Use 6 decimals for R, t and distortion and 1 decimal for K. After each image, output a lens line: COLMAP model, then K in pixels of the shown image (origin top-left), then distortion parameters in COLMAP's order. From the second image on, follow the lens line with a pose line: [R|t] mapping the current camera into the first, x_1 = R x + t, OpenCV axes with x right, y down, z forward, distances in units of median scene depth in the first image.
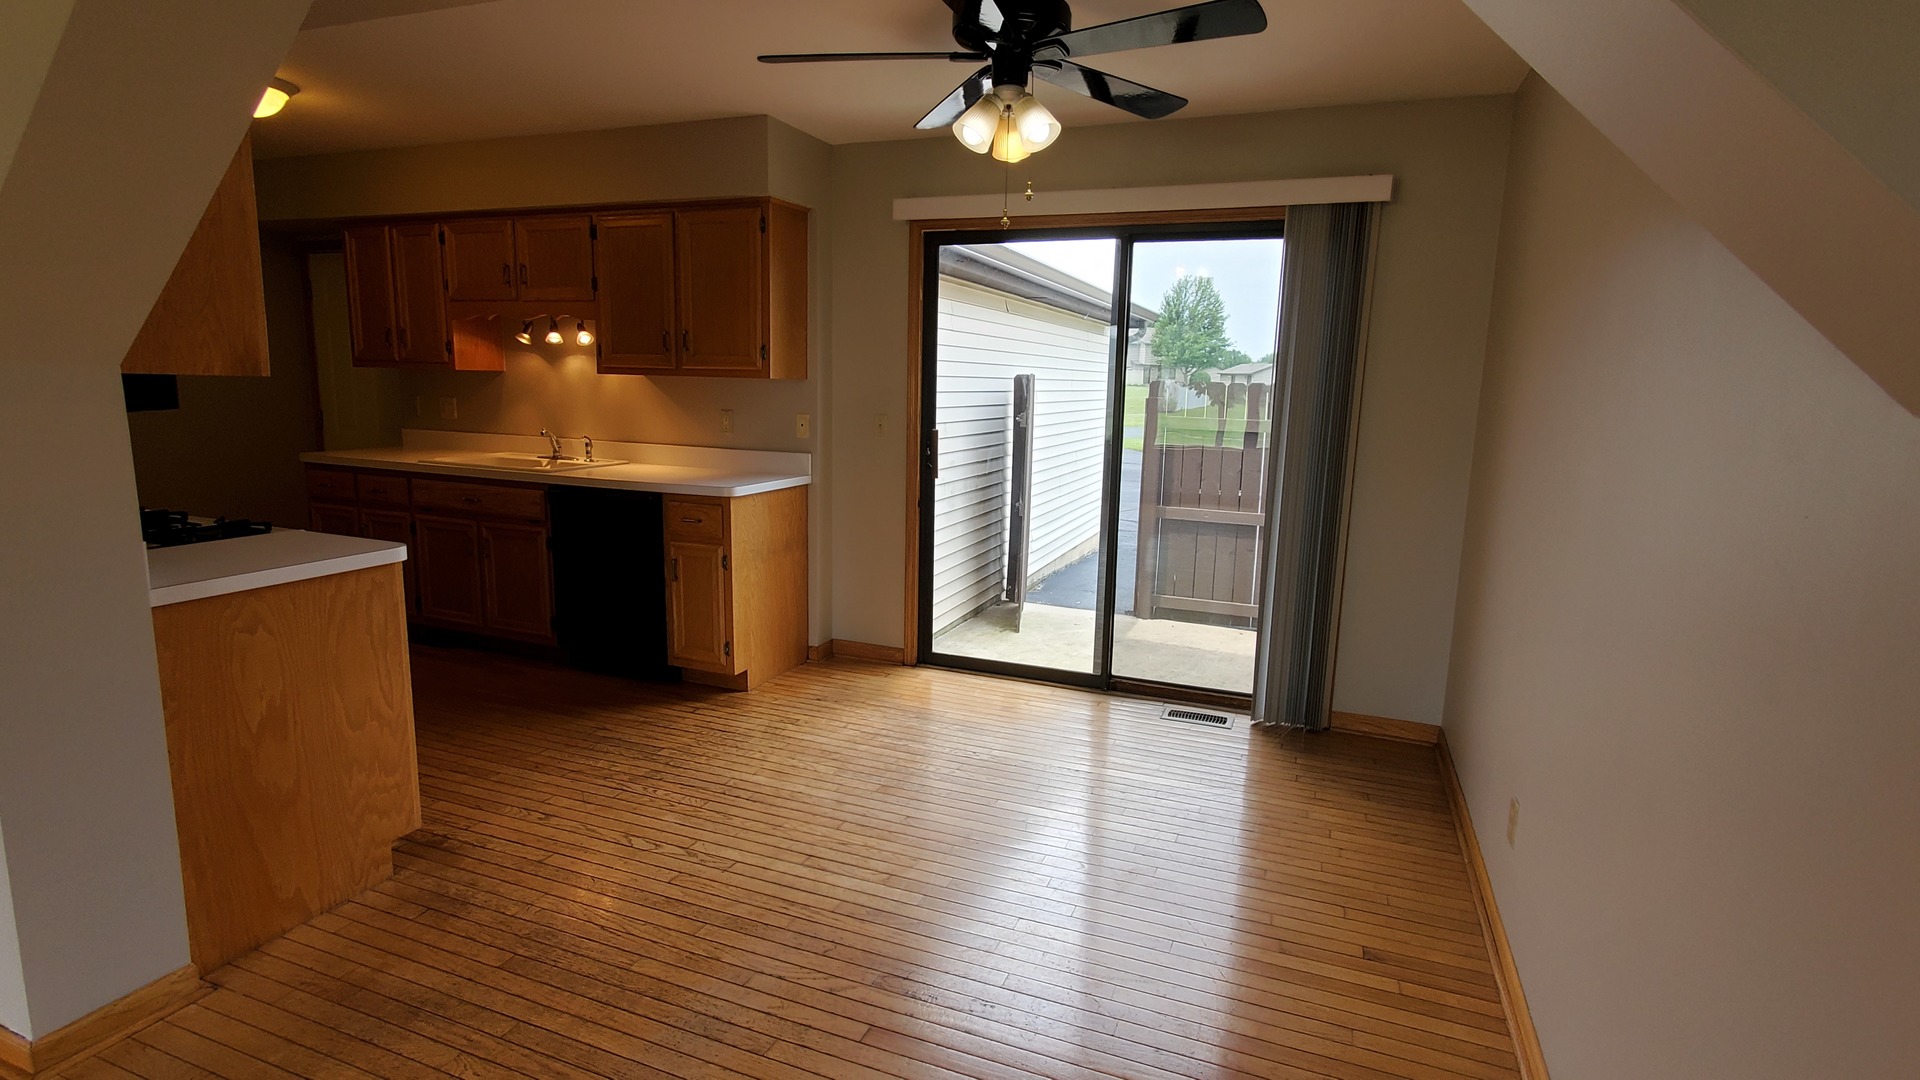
lens RADIAL K [[932.9, 0, 958.9], [0, 932.9, 533.6], [0, 0, 1]] dist [-0.000933, 0.000723]
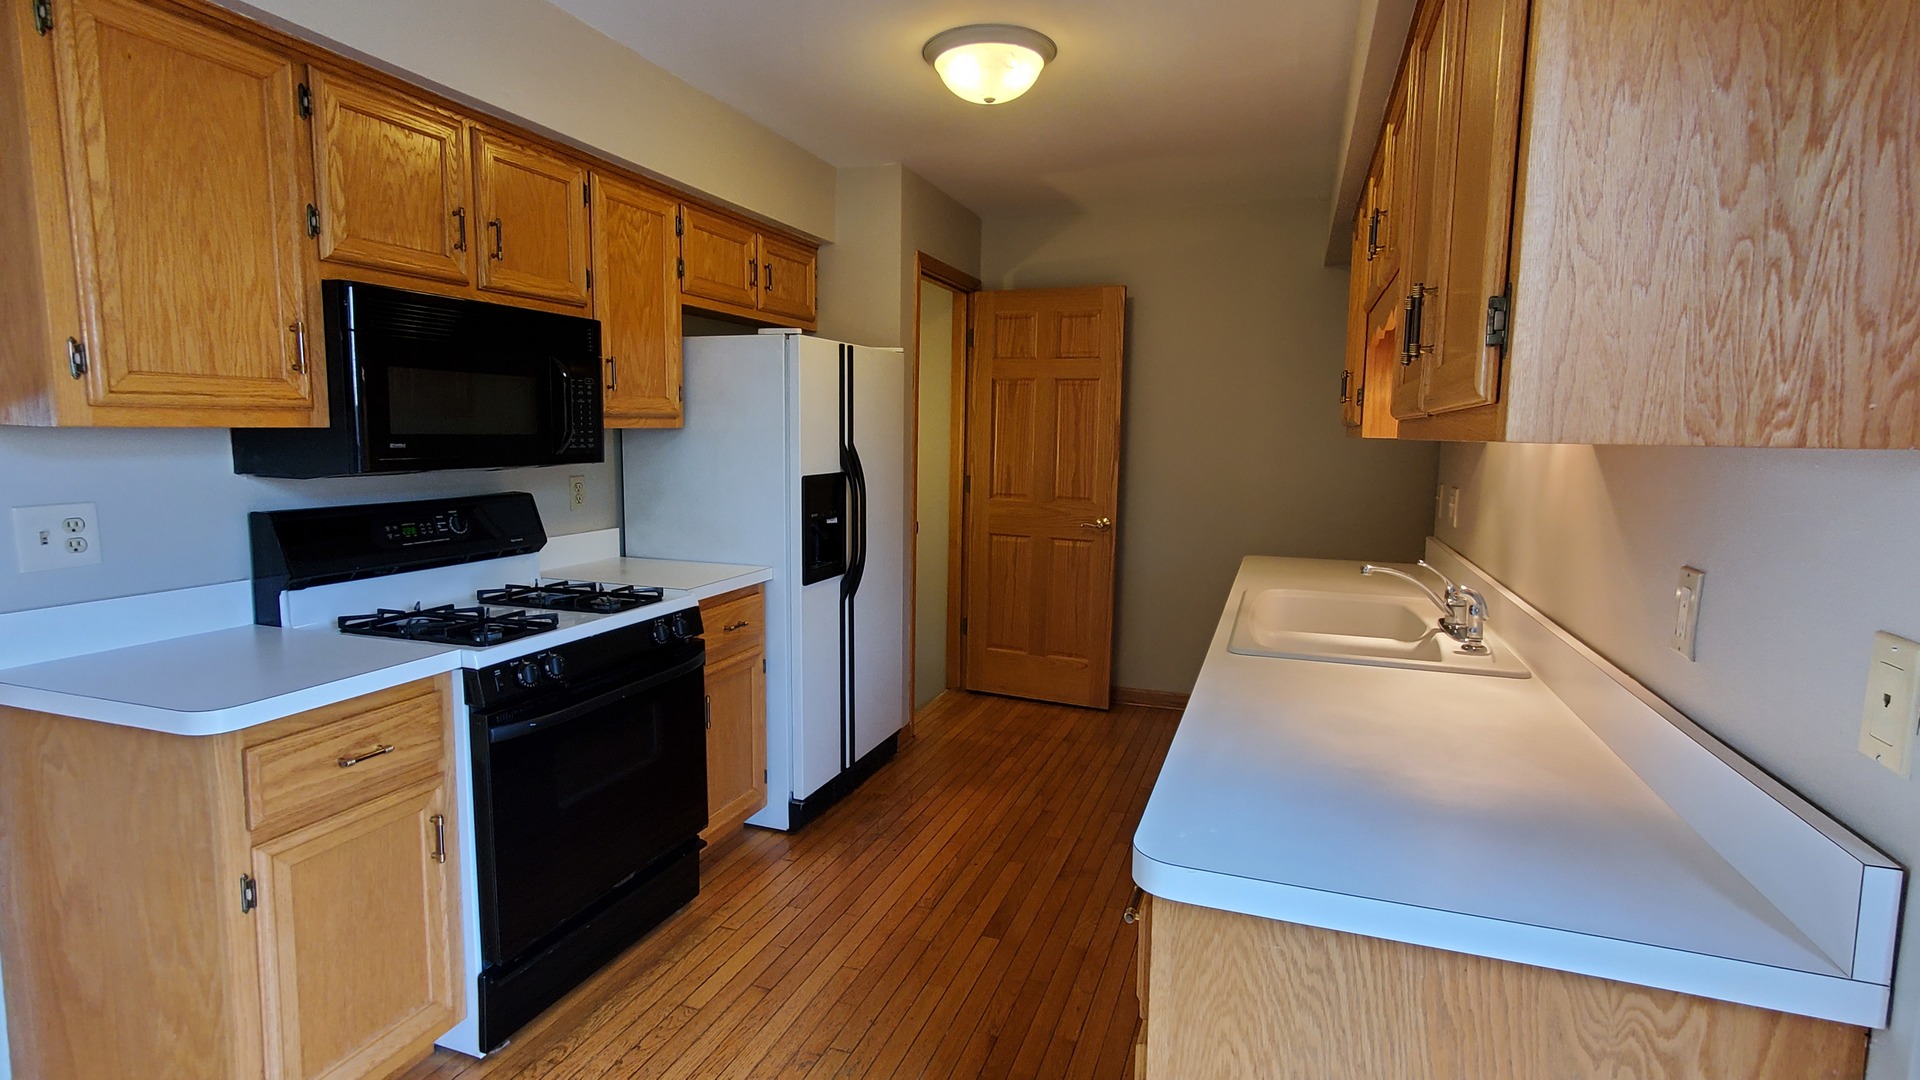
lens RADIAL K [[932.9, 0, 958.9], [0, 932.9, 533.6], [0, 0, 1]] dist [-0.000933, 0.000723]
pose [[0.050049, 0.085936, -0.995043, 0.000981], [-0.178413, 0.981035, 0.075752, -0.132641], [0.982682, 0.173737, 0.064432, 0.824845]]
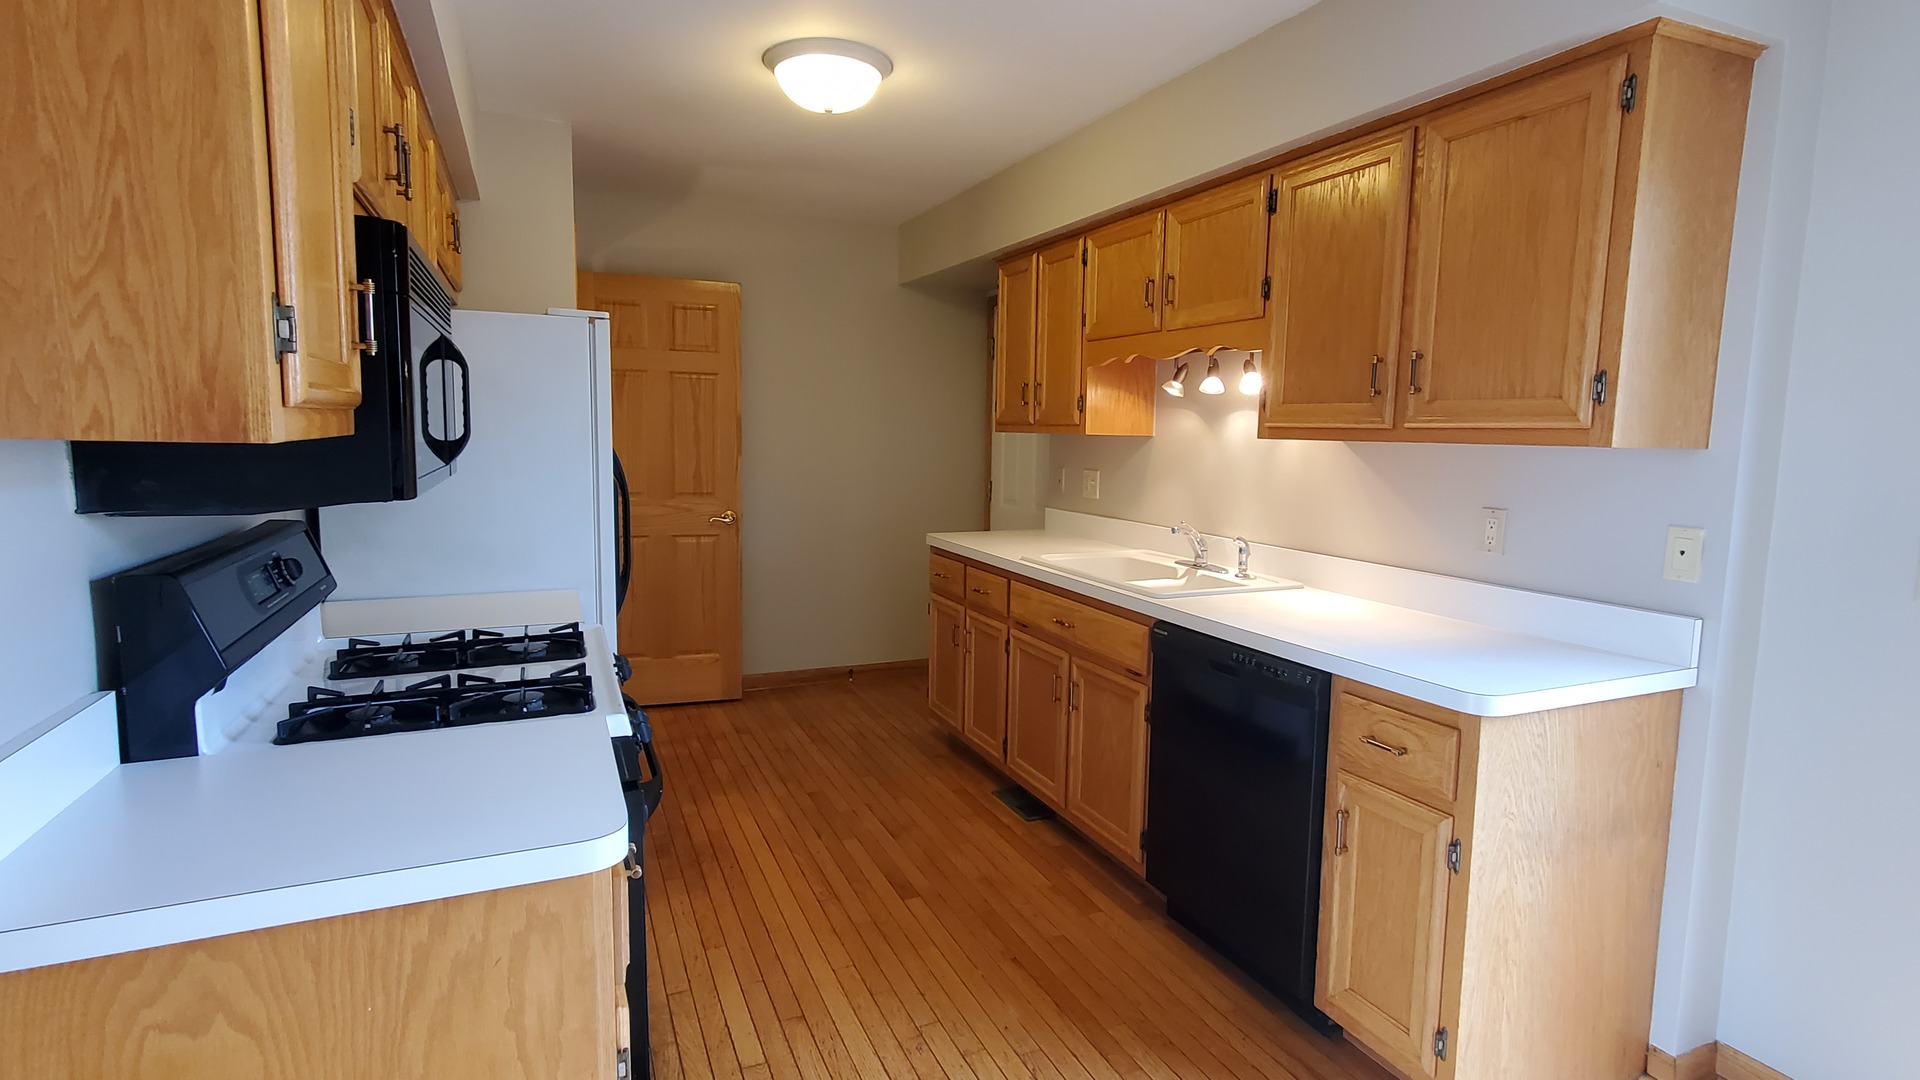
lens RADIAL K [[932.9, 0, 958.9], [0, 932.9, 533.6], [0, 0, 1]] dist [-0.000933, 0.000723]
pose [[0.719377, 0.065043, -0.691568, -0.113110], [-0.114121, 0.993145, -0.025304, -0.077201], [0.685181, 0.097125, 0.721868, 0.462545]]
